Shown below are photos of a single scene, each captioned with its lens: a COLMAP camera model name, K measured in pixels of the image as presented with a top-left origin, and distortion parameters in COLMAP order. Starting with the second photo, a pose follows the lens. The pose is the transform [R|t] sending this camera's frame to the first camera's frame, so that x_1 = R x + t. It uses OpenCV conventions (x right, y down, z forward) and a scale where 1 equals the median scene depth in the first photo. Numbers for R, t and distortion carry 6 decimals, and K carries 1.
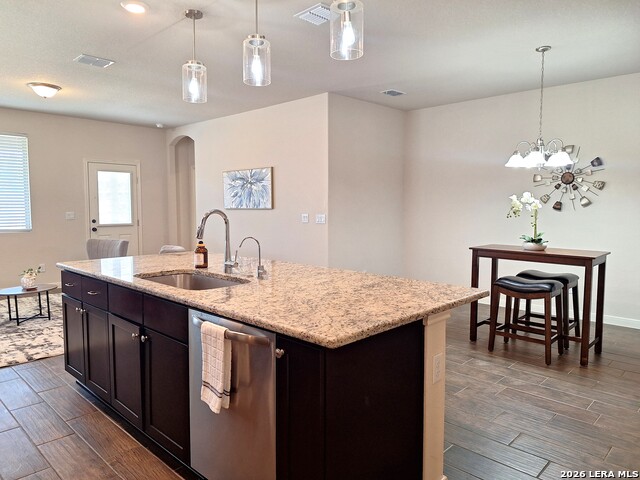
lens RADIAL K [[441.5, 0, 314.4], [0, 441.5, 235.8], [0, 0, 1]] dist [0.002791, -0.007421]
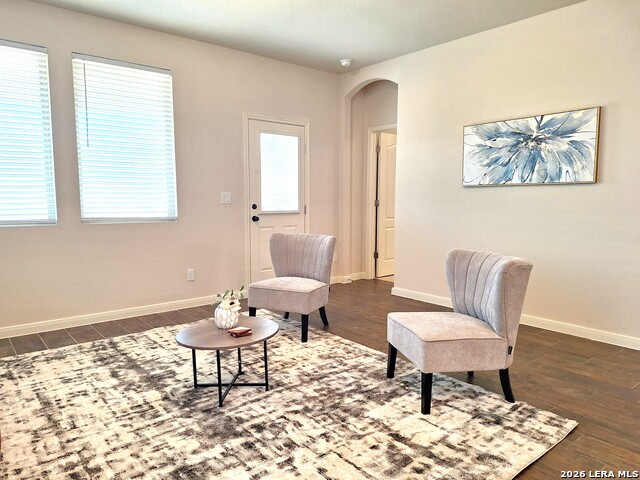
lens RADIAL K [[441.5, 0, 319.0], [0, 441.5, 242.2], [0, 0, 1]] dist [0.002791, -0.007421]
pose [[0.992063, 0.008909, -0.125428, -0.355607], [-0.004138, 0.999260, 0.038247, -0.005306], [0.125676, -0.037424, 0.991365, 0.379121]]
